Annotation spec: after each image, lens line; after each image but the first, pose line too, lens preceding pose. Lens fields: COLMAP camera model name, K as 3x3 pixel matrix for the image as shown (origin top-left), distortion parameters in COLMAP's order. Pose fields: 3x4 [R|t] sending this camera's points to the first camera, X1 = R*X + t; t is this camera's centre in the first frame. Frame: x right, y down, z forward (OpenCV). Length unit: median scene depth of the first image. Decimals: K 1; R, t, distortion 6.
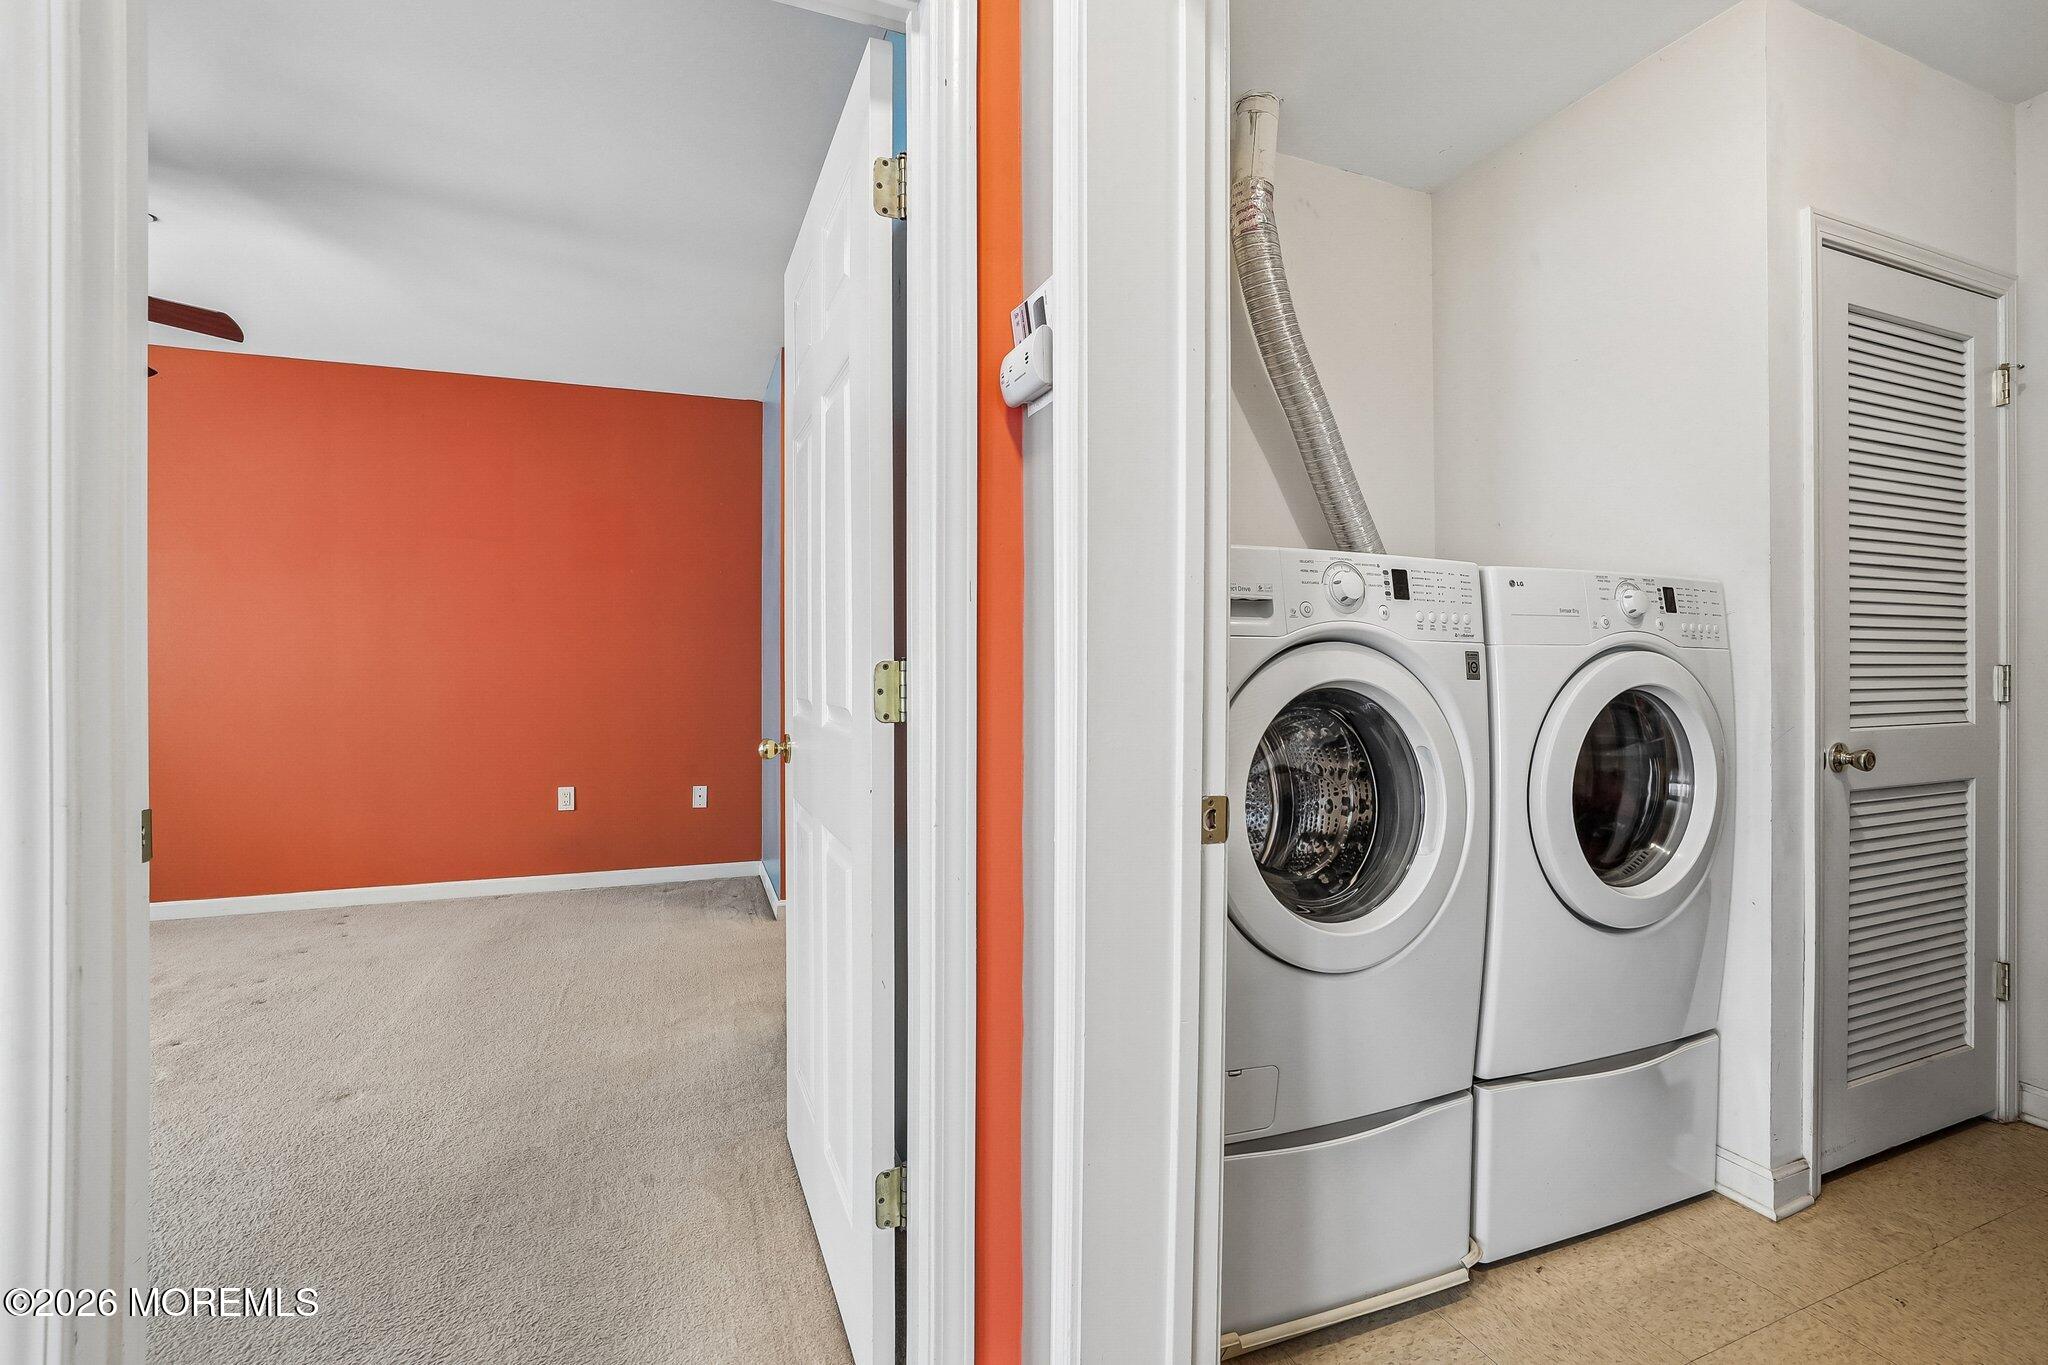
lens RADIAL K [[885.0, 0, 1019.7], [0, 885.0, 677.7], [0, 0, 1]] dist [-0.011591, 0.000818]
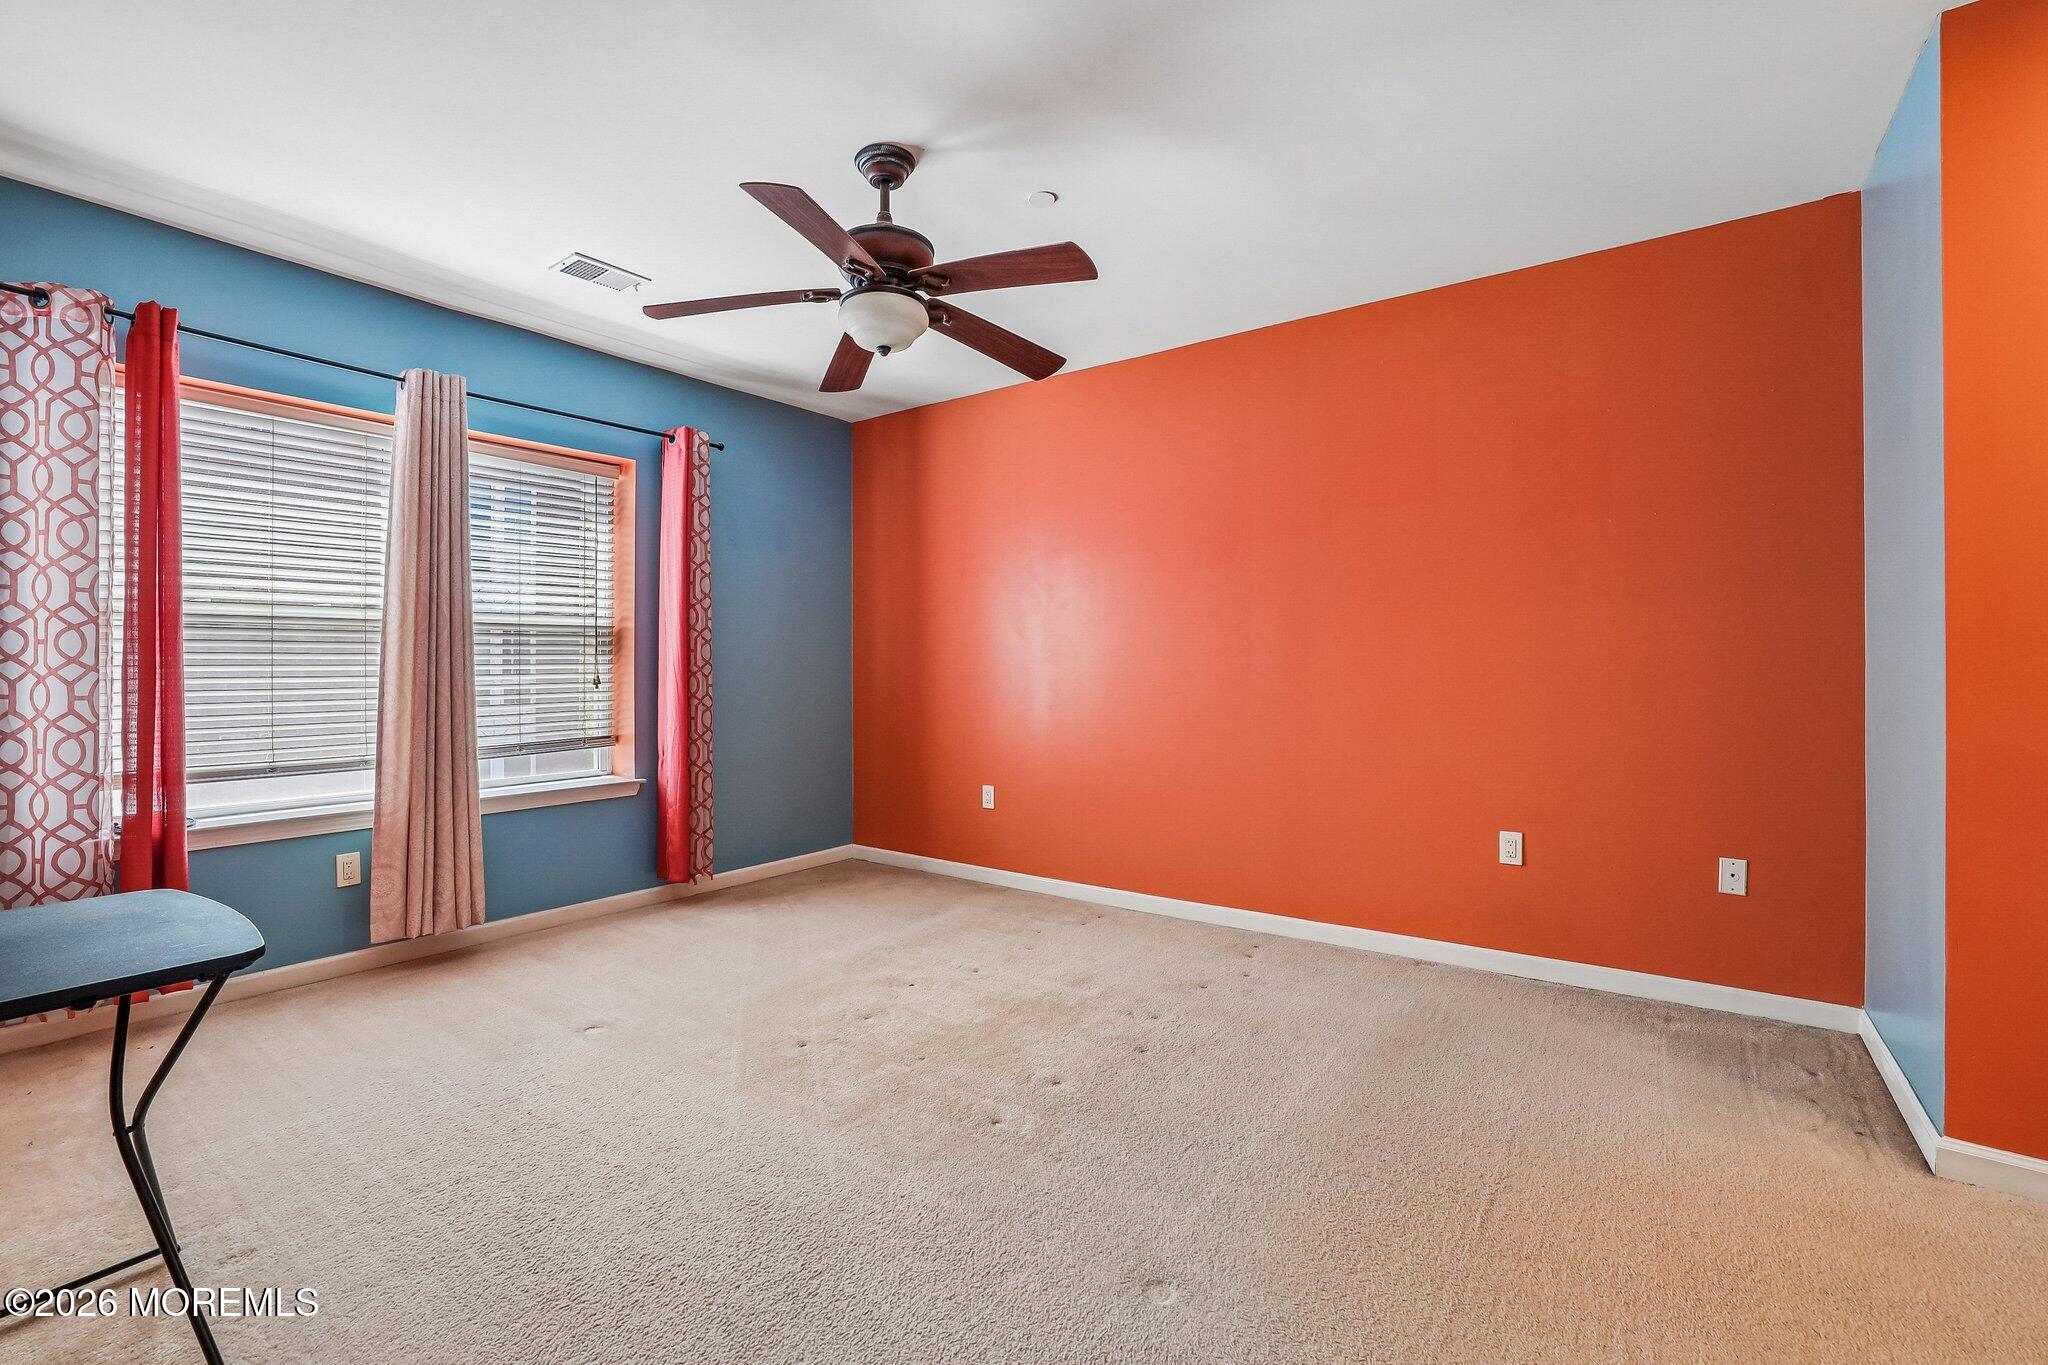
lens RADIAL K [[885.0, 0, 1011.5], [0, 885.0, 674.4], [0, 0, 1]] dist [-0.011591, 0.000818]
pose [[0.534663, 0.001100, -0.845065, -0.134199], [-0.003984, 0.999991, -0.001219, -0.002662], [0.845056, 0.004018, 0.534662, 0.293291]]
